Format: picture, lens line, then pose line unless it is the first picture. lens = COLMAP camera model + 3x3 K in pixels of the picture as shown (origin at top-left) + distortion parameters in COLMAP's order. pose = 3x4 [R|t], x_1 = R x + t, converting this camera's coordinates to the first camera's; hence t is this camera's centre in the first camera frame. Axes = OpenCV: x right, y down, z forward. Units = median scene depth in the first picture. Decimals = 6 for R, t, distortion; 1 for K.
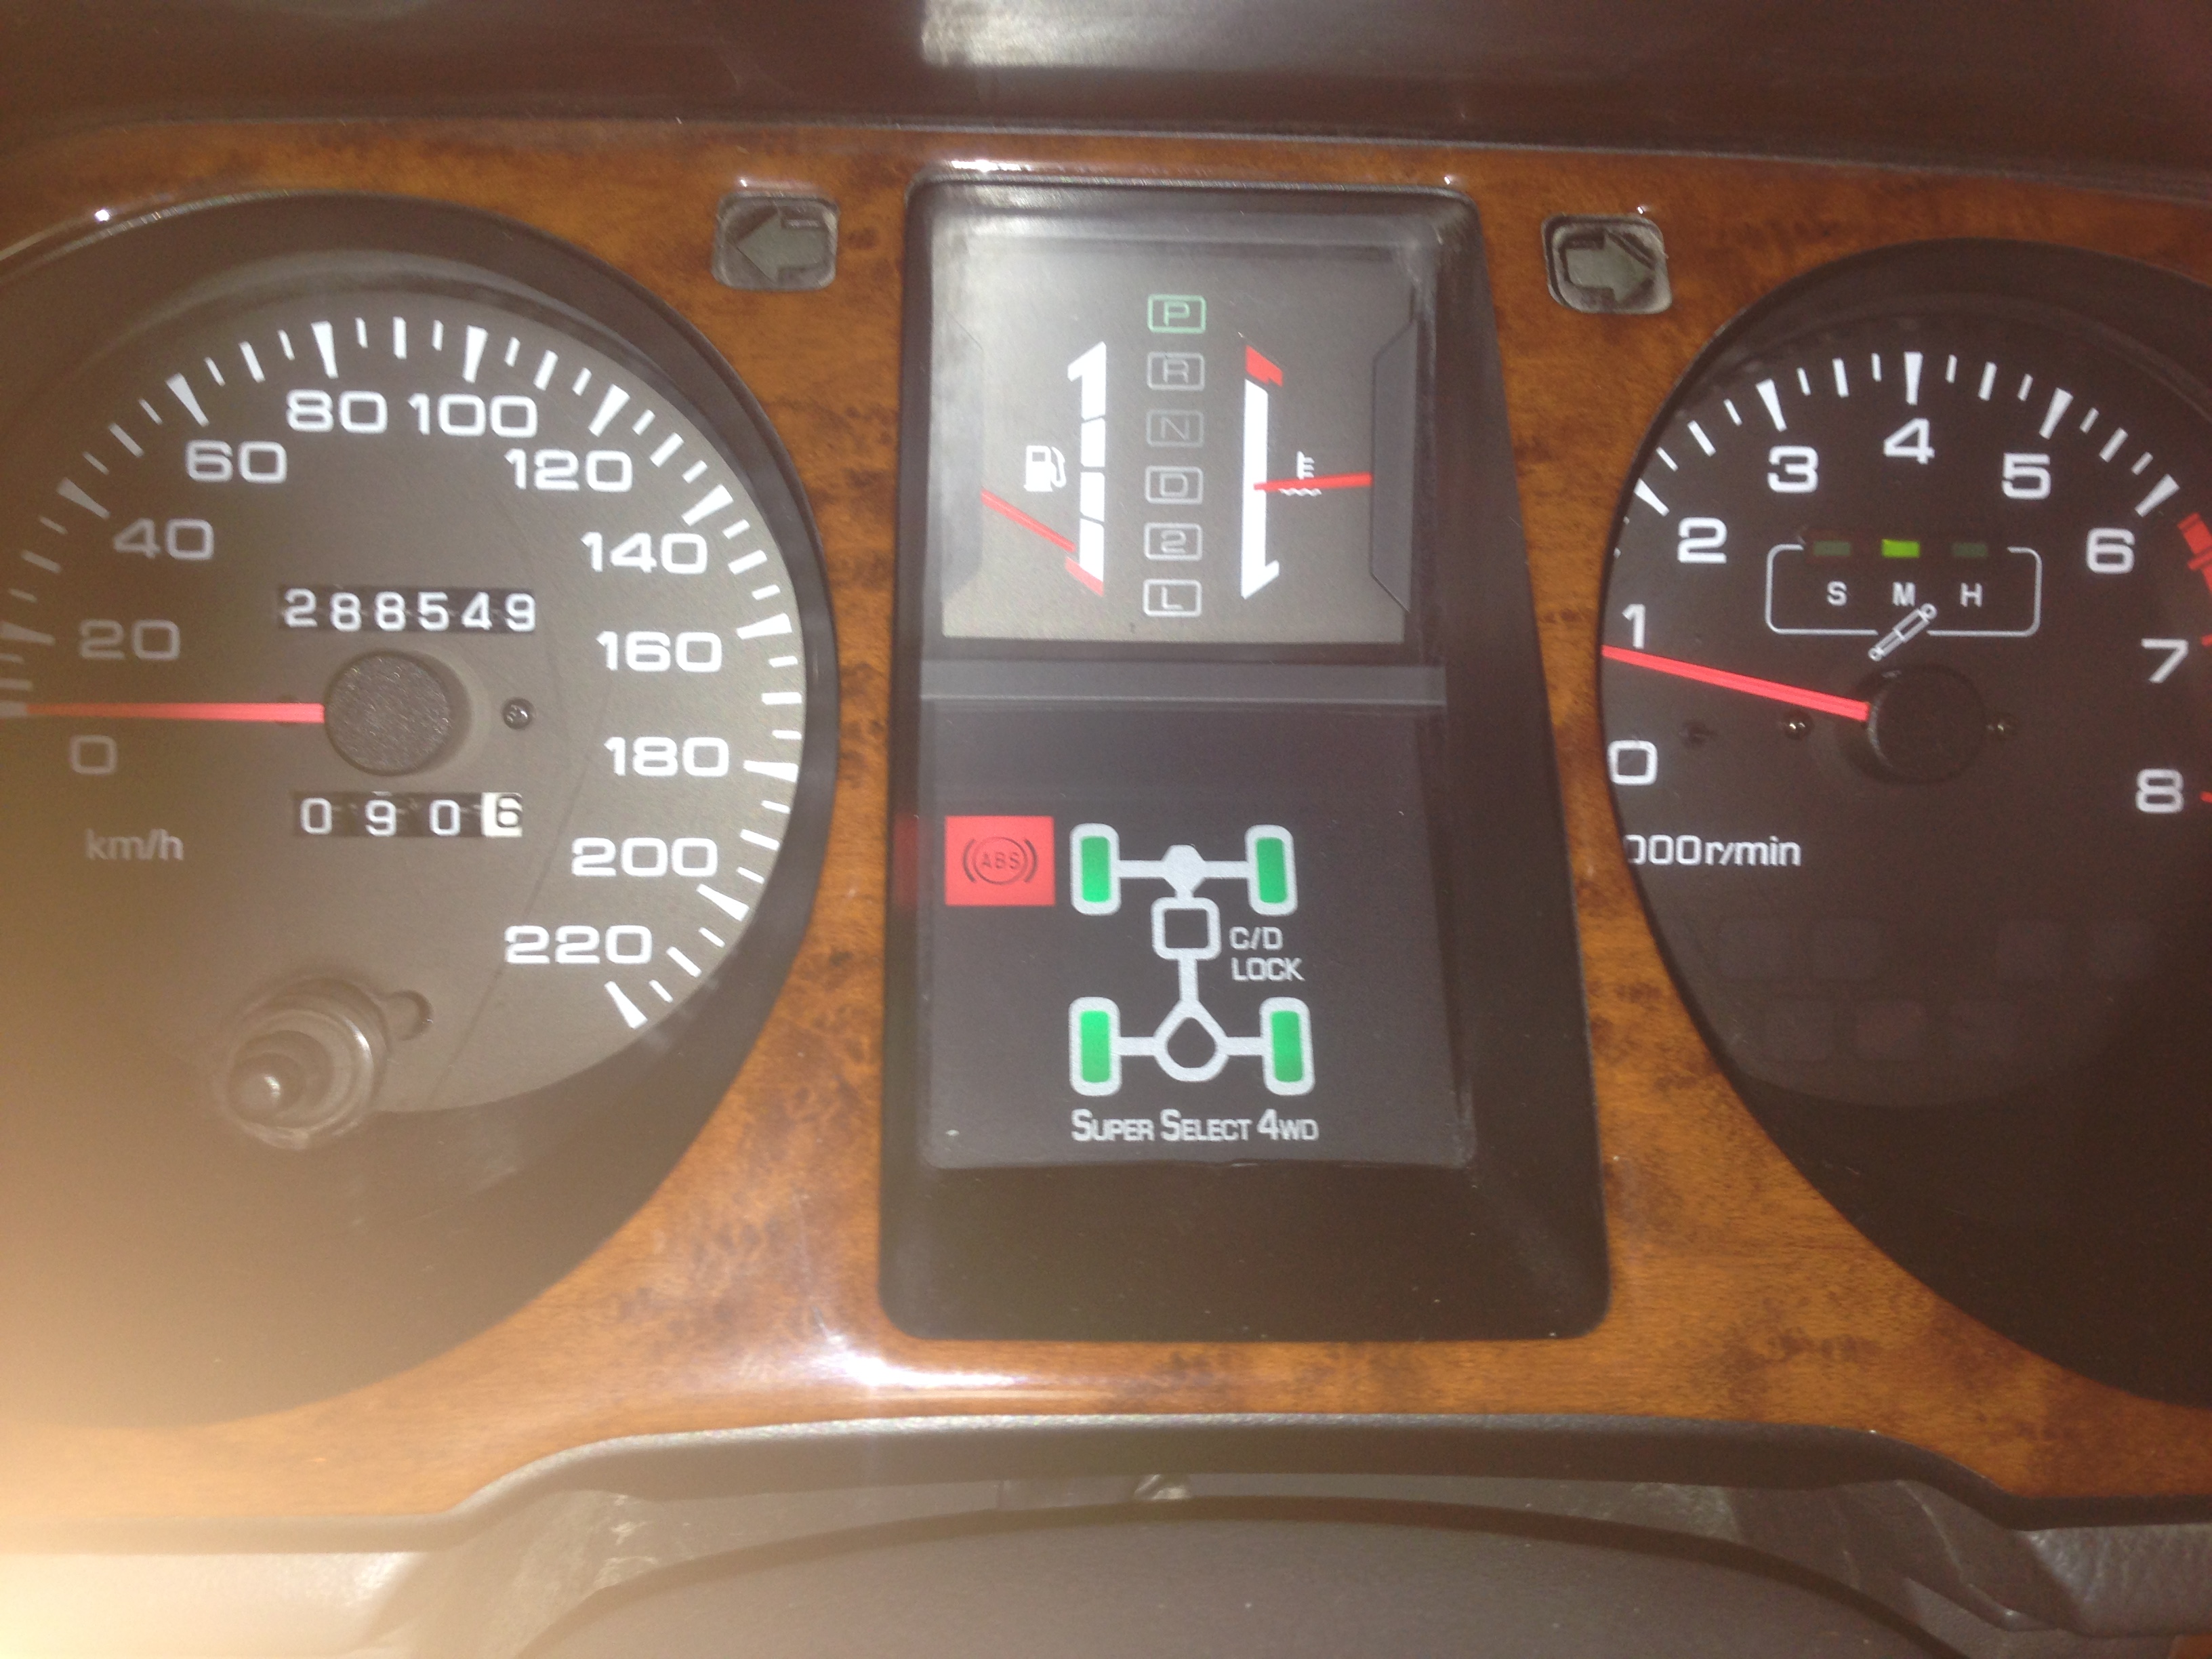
lens RADIAL K [[2137.4, 0, 1111.7], [0, 2137.4, 818.5], [0, 0, 1]] dist [0.081227, 0.000000]
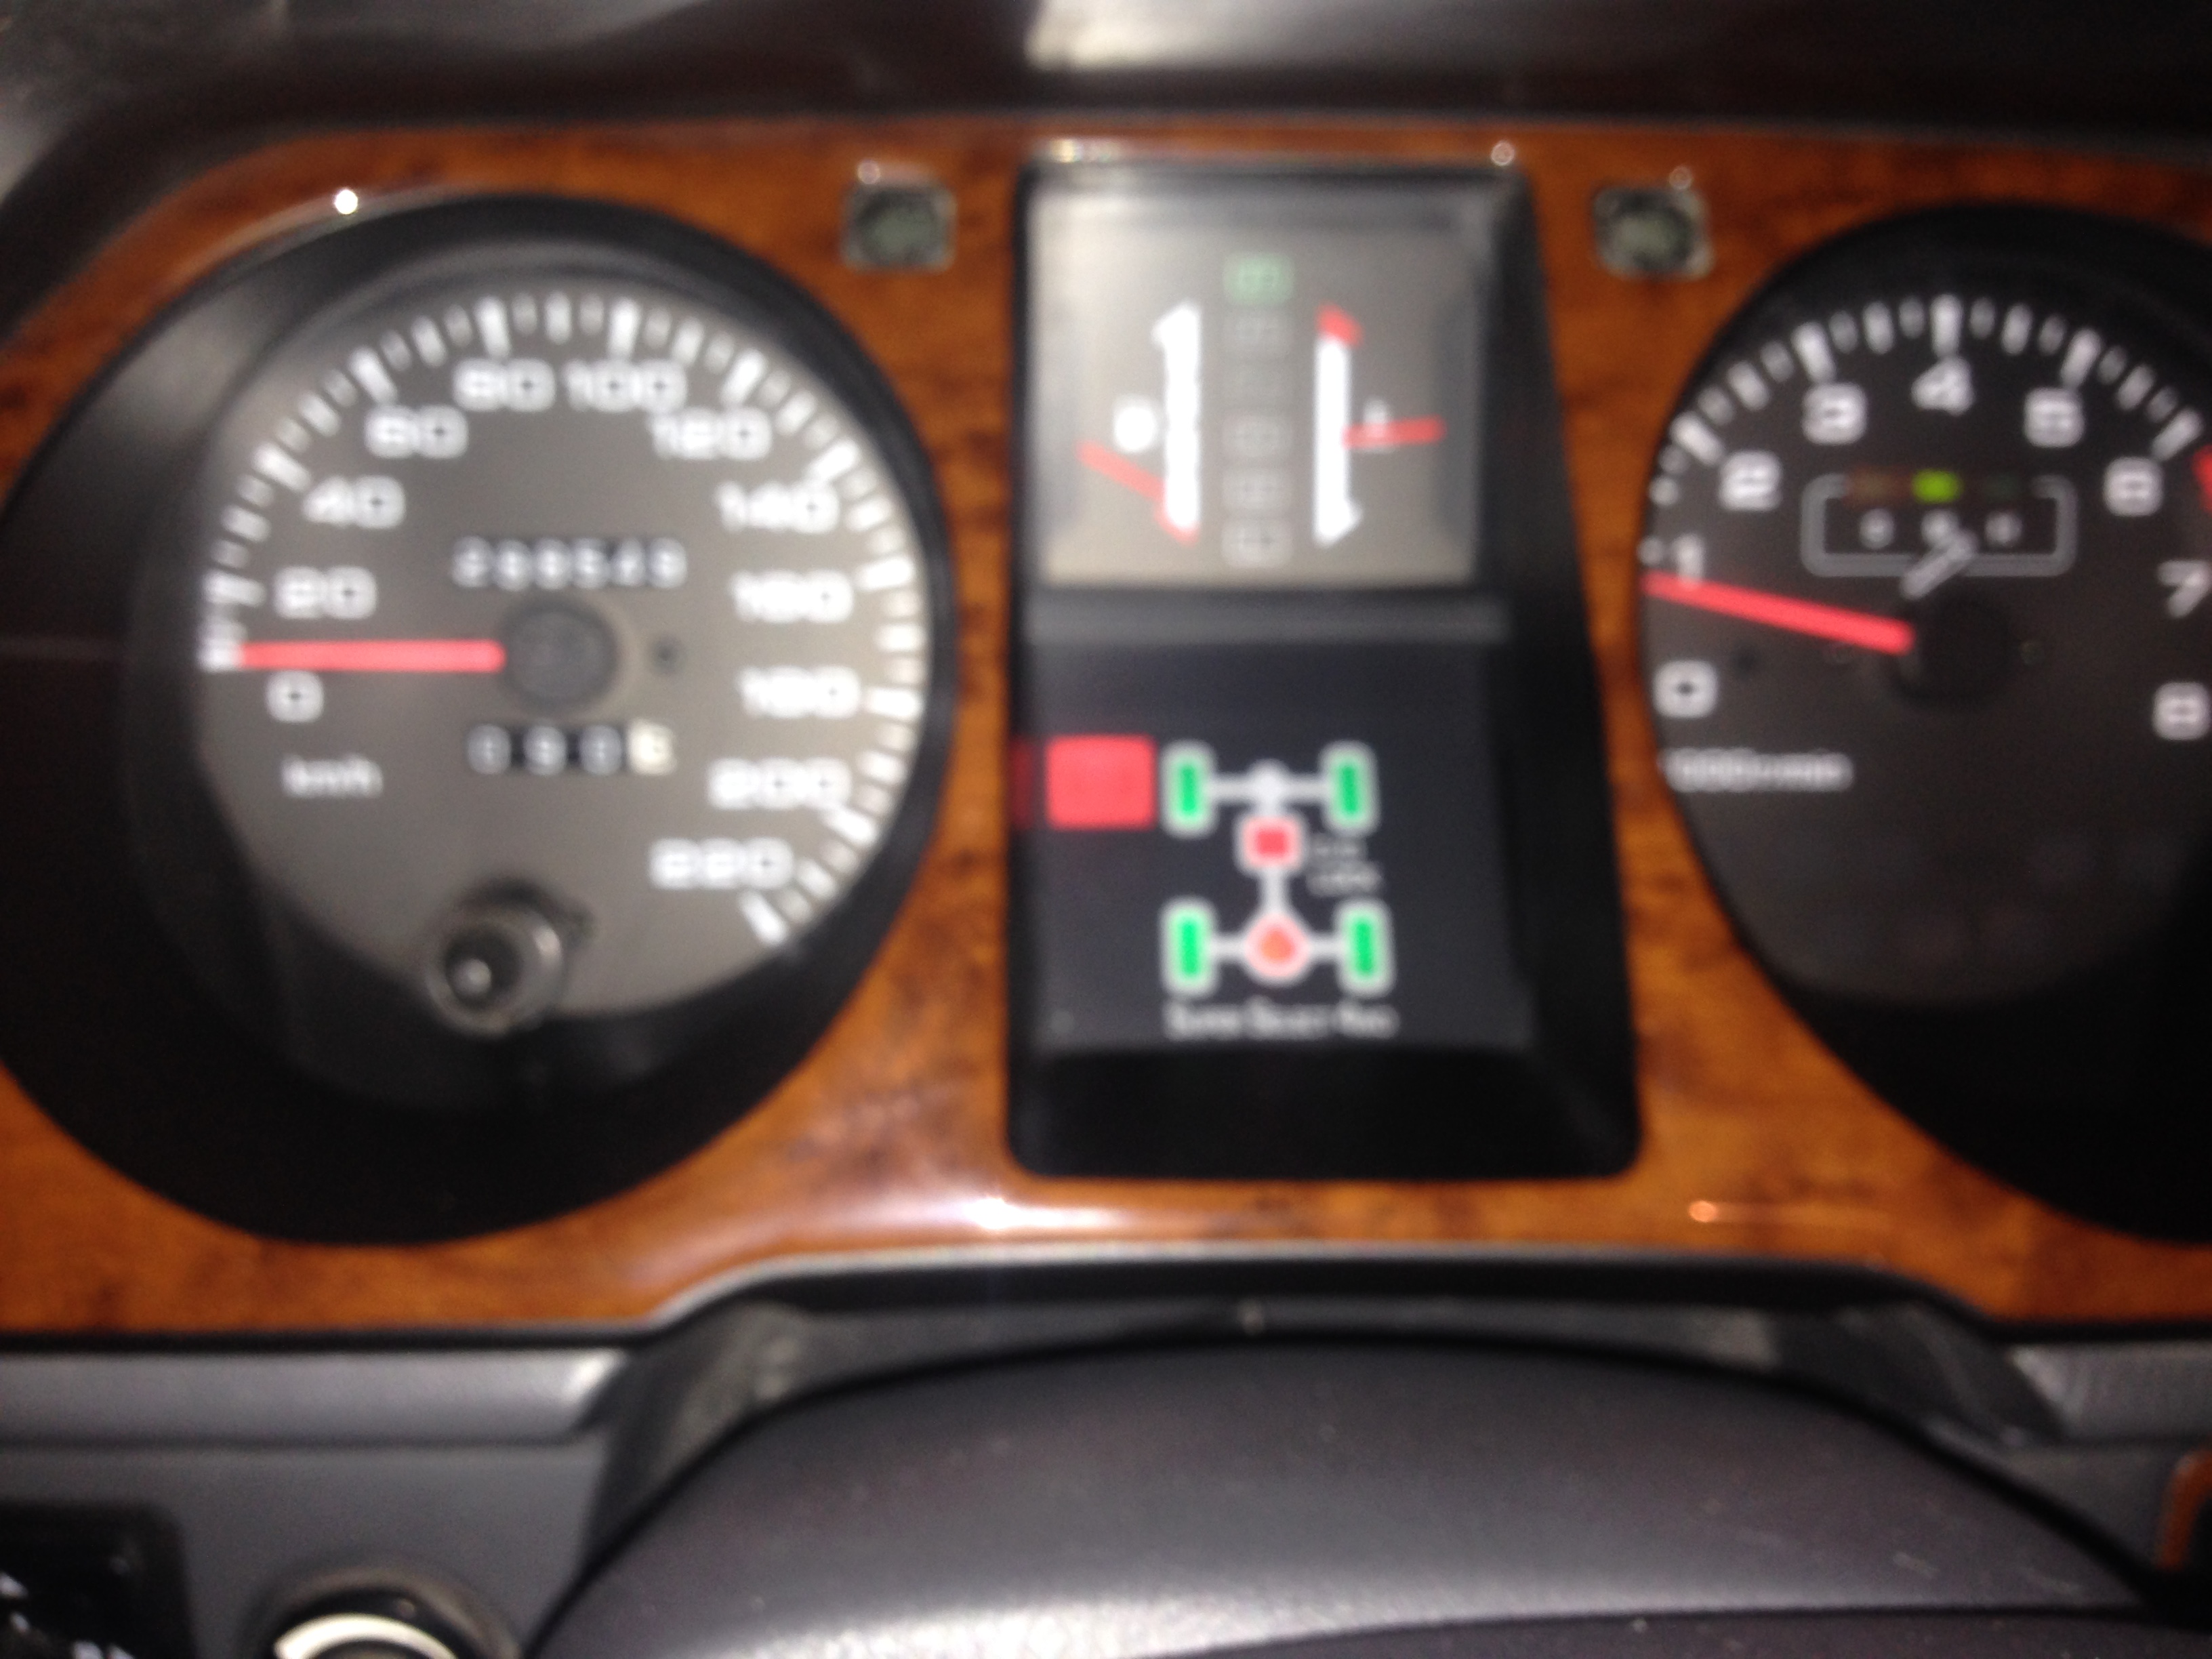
lens RADIAL K [[2137.4, 0, 1115.0], [0, 2137.4, 812.0], [0, 0, 1]] dist [0.081227, 0.000000]
pose [[0.999104, -0.008133, -0.041534, 0.000589], [0.008833, 0.999821, 0.016709, 0.016013], [0.041391, -0.017061, 0.998997, -0.098953]]
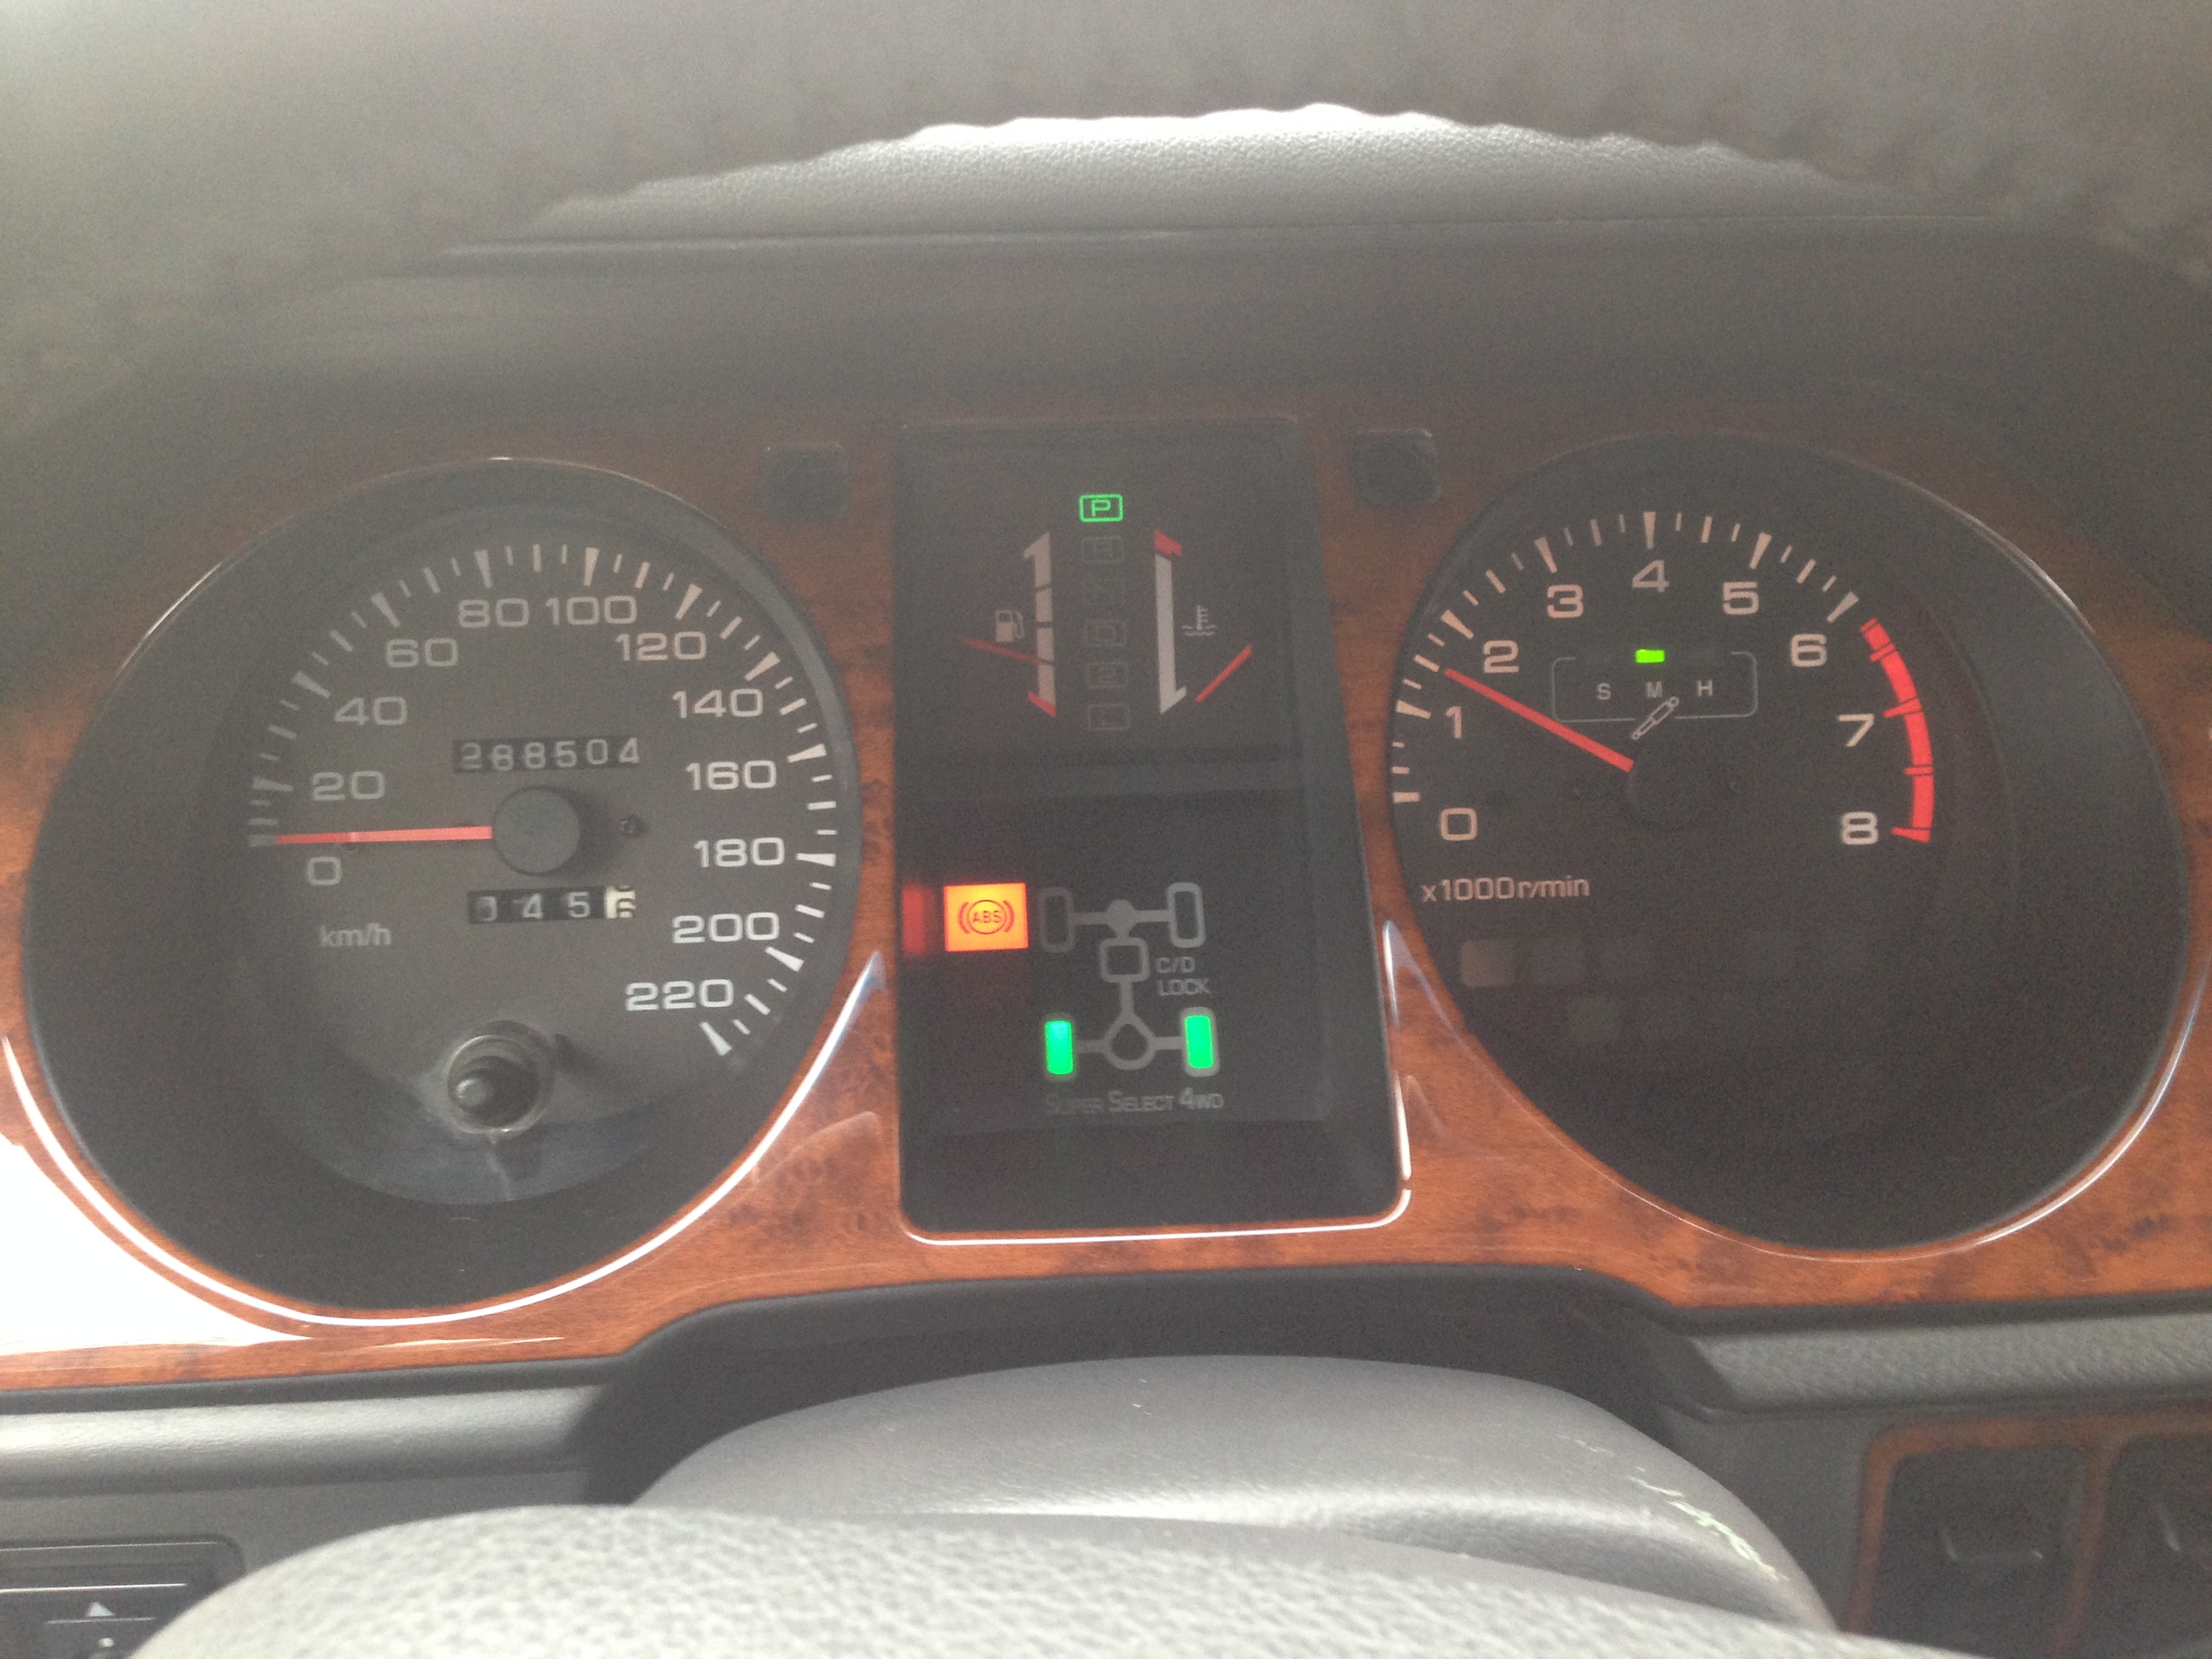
lens RADIAL K [[2137.4, 0, 1091.8], [0, 2137.4, 835.2], [0, 0, 1]] dist [0.081227, 0.000000]
pose [[0.998536, -0.045636, -0.029026, 0.055529], [0.044652, 0.998434, -0.033701, 0.016197], [0.030519, 0.032356, 0.999010, -0.351143]]
